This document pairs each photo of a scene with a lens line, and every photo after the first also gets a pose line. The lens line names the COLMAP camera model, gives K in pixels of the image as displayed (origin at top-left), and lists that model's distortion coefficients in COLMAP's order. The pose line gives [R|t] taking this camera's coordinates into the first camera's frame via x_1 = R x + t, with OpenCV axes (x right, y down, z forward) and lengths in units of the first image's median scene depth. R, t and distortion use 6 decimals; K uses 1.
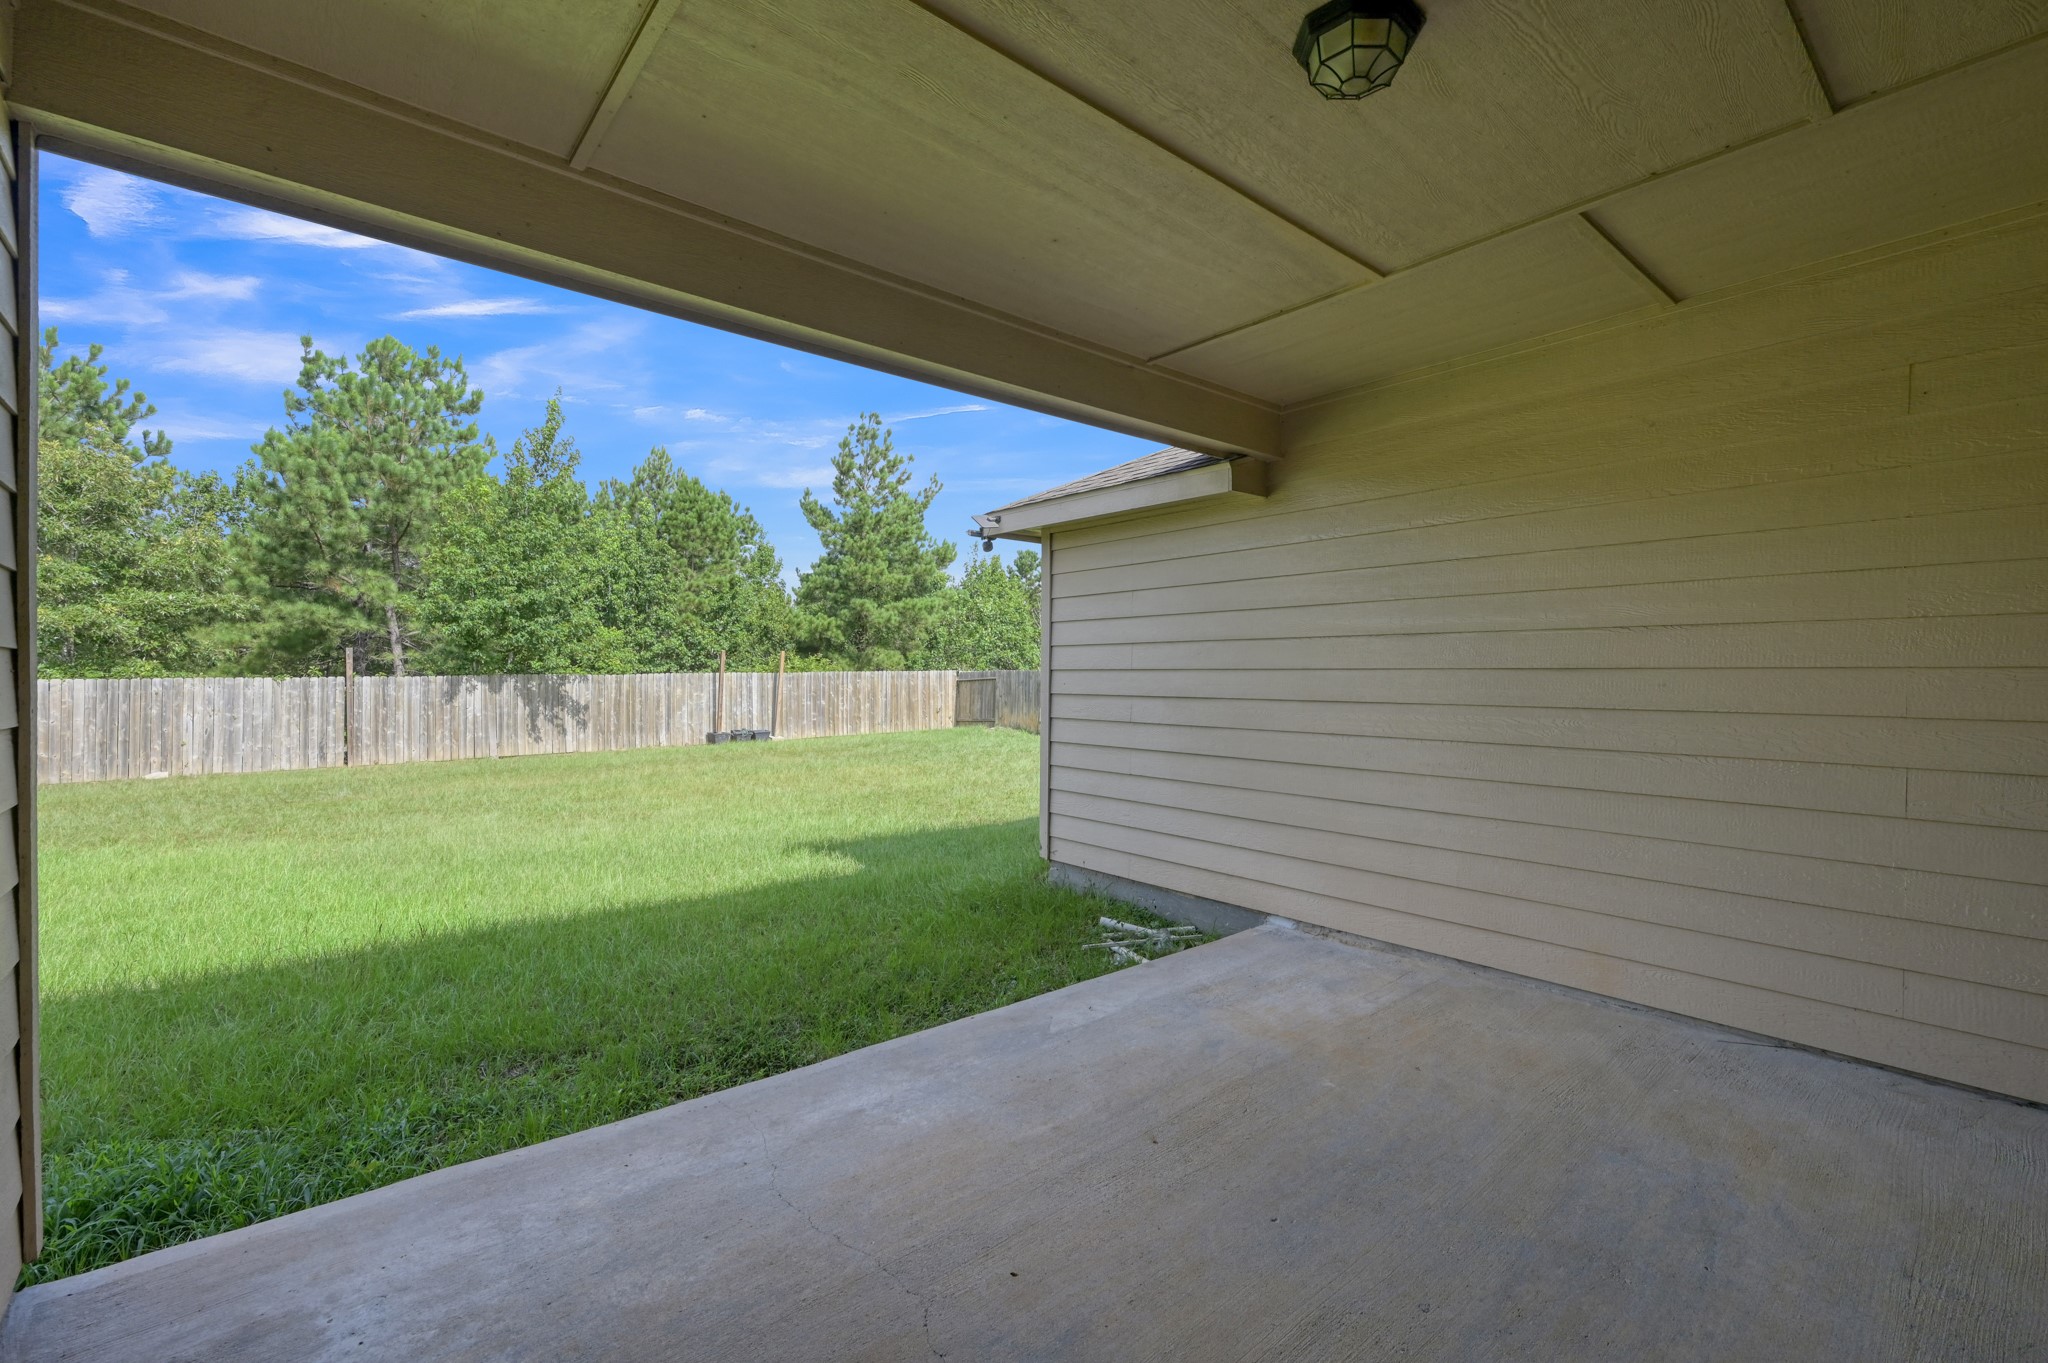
lens RADIAL K [[880.4, 0, 1024.0], [0, 880.4, 681.5], [0, 0, 1]] dist [-0.002271, -0.000291]
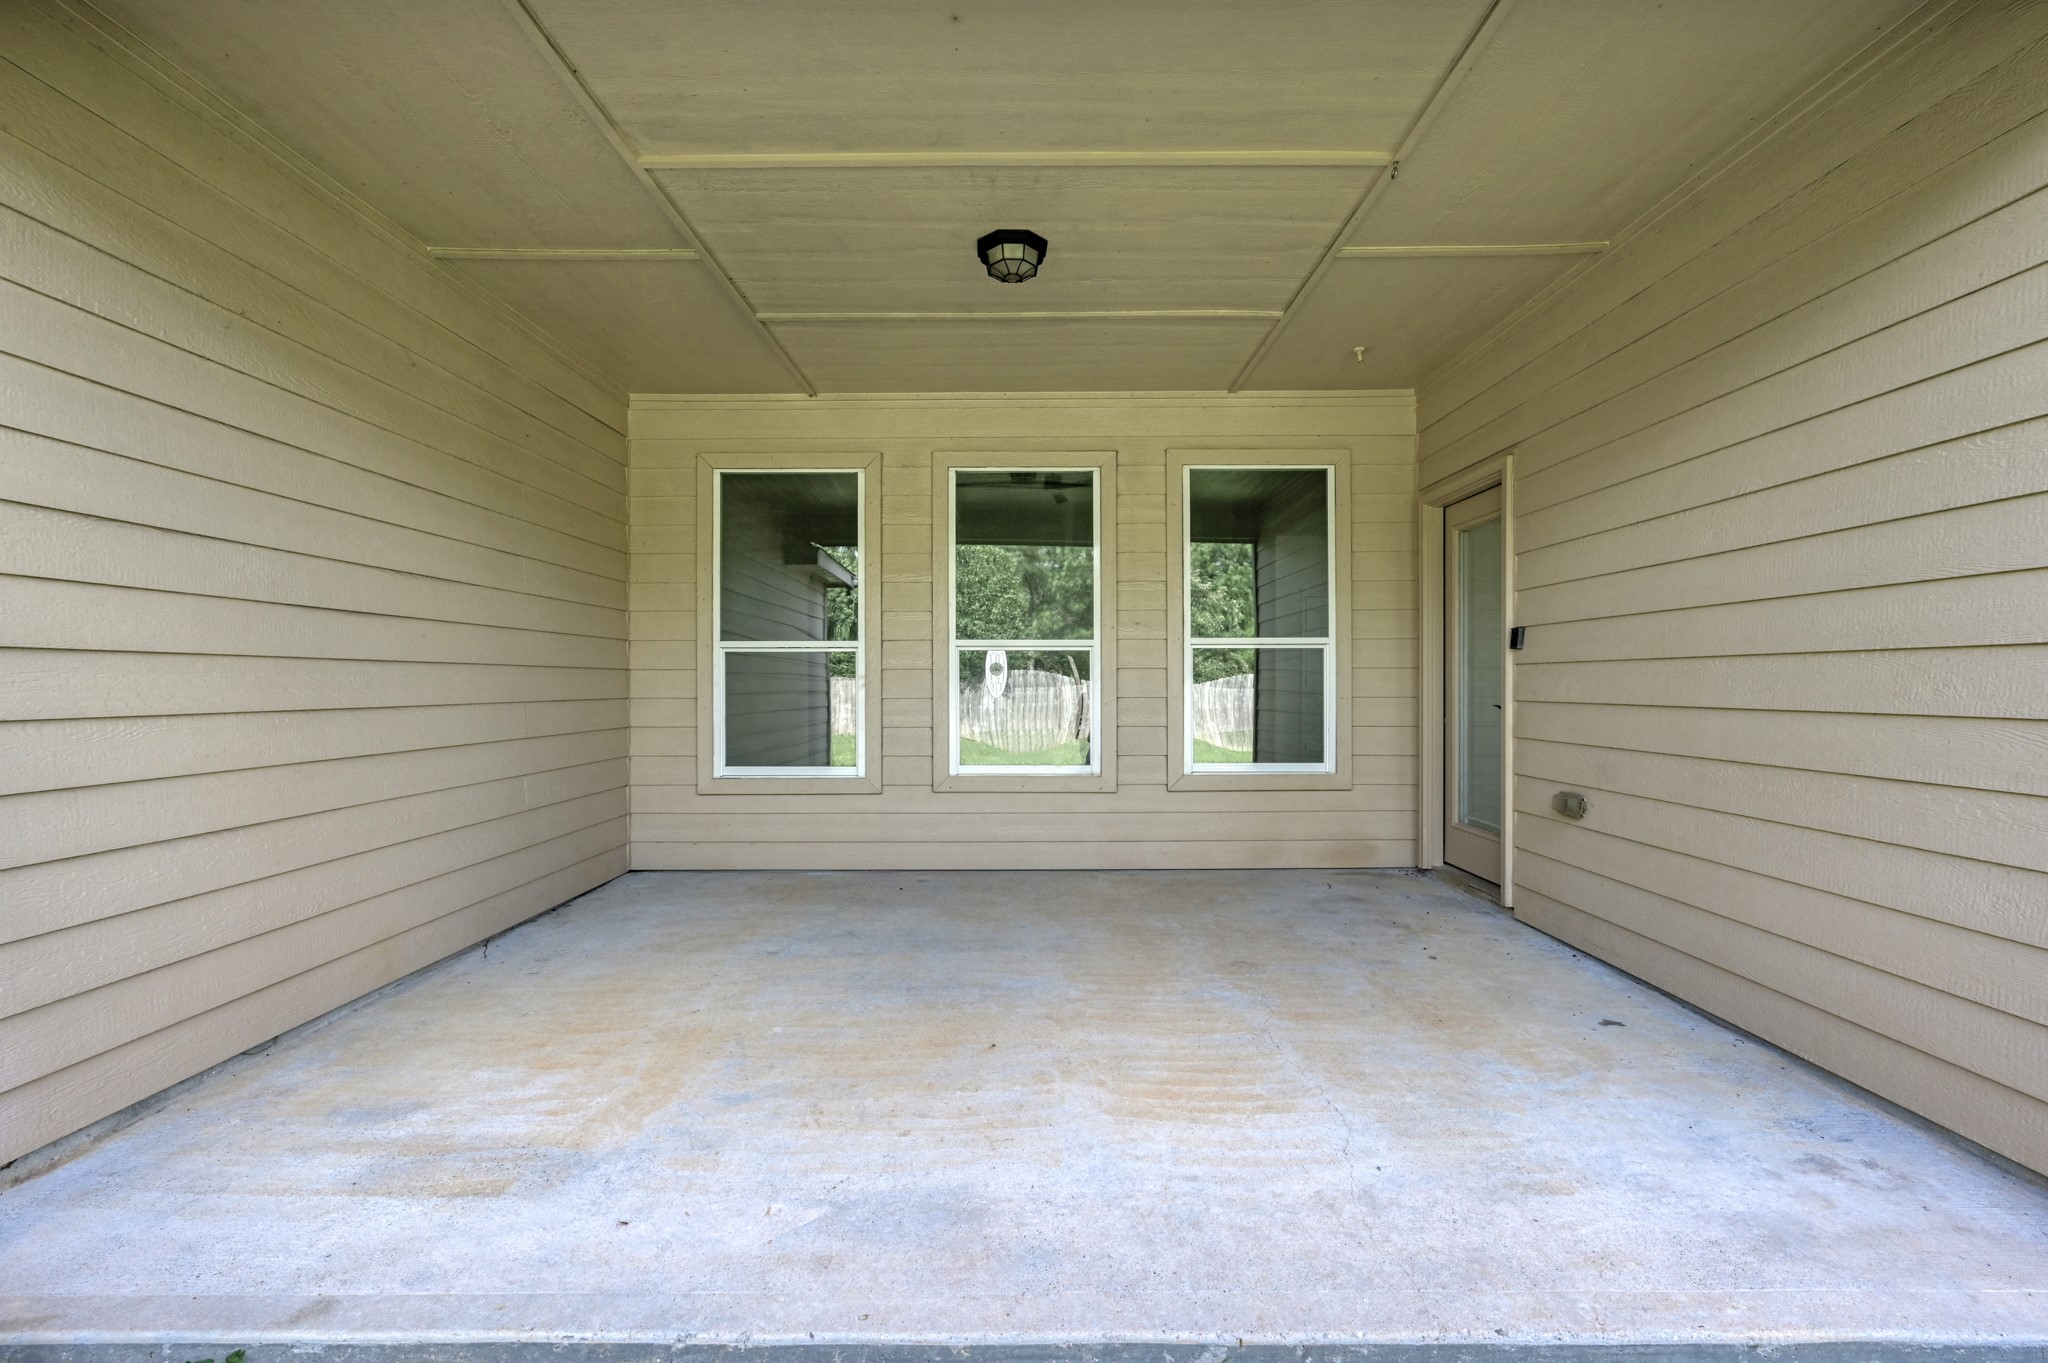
lens RADIAL K [[880.4, 0, 1024.0], [0, 880.4, 681.5], [0, 0, 1]] dist [-0.002271, -0.000291]
pose [[-0.764645, -0.003593, 0.644442, -0.387866], [0.001645, 0.999970, 0.007527, 0.041971], [-0.644450, 0.006816, -0.764616, 1.200603]]
